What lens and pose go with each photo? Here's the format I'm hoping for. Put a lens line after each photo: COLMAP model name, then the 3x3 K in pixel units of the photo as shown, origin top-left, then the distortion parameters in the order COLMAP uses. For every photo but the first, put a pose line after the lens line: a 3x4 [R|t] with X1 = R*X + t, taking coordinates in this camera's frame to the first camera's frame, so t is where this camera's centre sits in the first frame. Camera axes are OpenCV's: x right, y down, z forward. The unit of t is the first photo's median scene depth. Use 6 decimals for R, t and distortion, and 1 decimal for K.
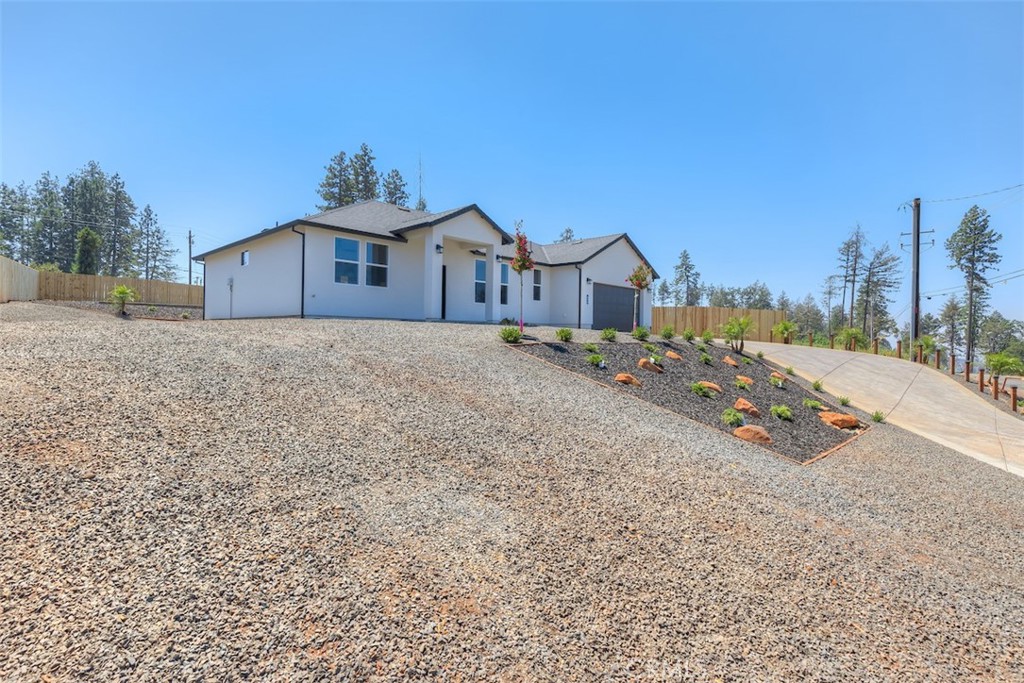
lens RADIAL K [[483.4, 0, 511.8], [0, 483.4, 330.3], [0, 0, 1]] dist [-0.006210, 0.000990]
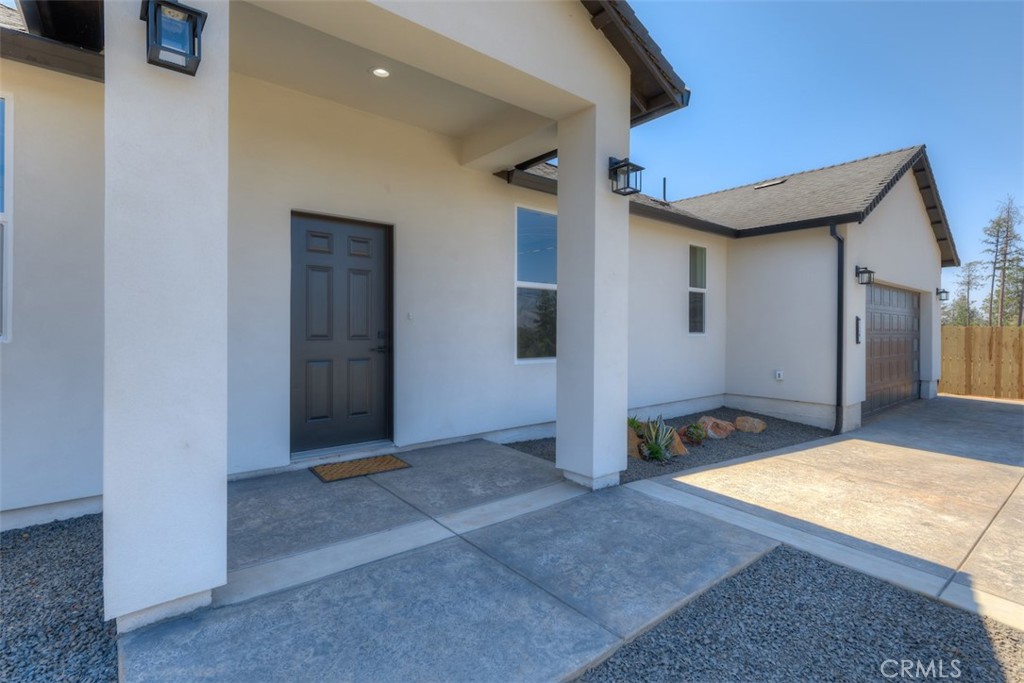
lens RADIAL K [[483.4, 0, 508.9], [0, 483.4, 339.3], [0, 0, 1]] dist [-0.006210, 0.000990]
pose [[0.990399, -0.005656, -0.138121, -0.036711], [0.008953, 0.999689, 0.023259, -0.066433], [0.137946, -0.024273, 0.990142, 0.625491]]
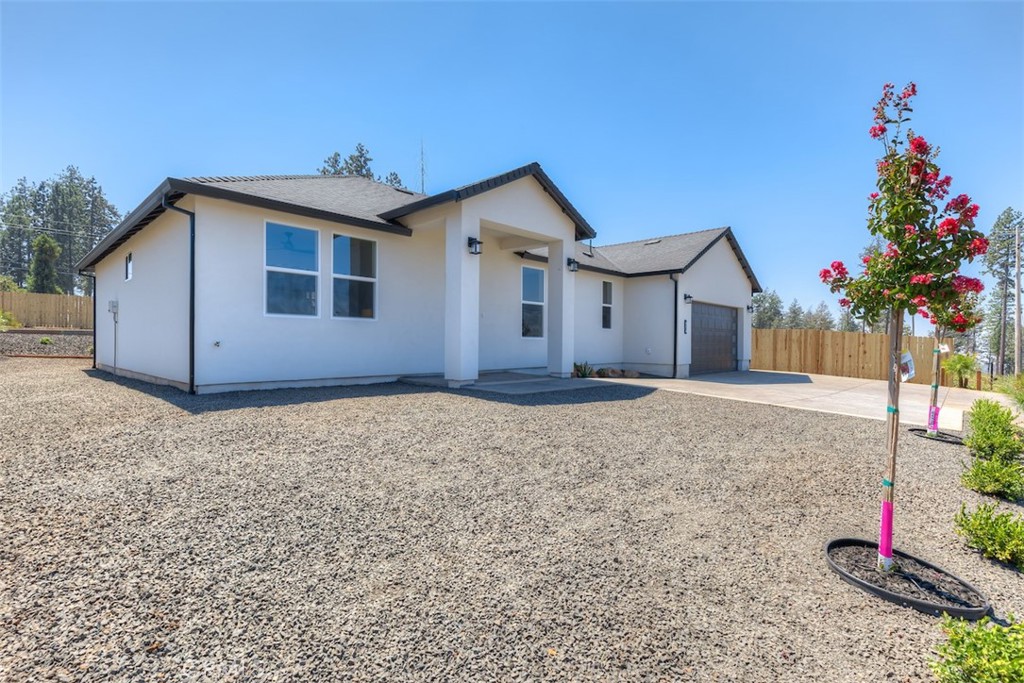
lens RADIAL K [[483.4, 0, 513.2], [0, 483.4, 346.5], [0, 0, 1]] dist [-0.006210, 0.000990]
pose [[0.999977, -0.006662, 0.001503, -0.077140], [0.006638, 0.999858, 0.015520, -0.048418], [-0.001606, -0.015510, 0.999878, 0.340075]]
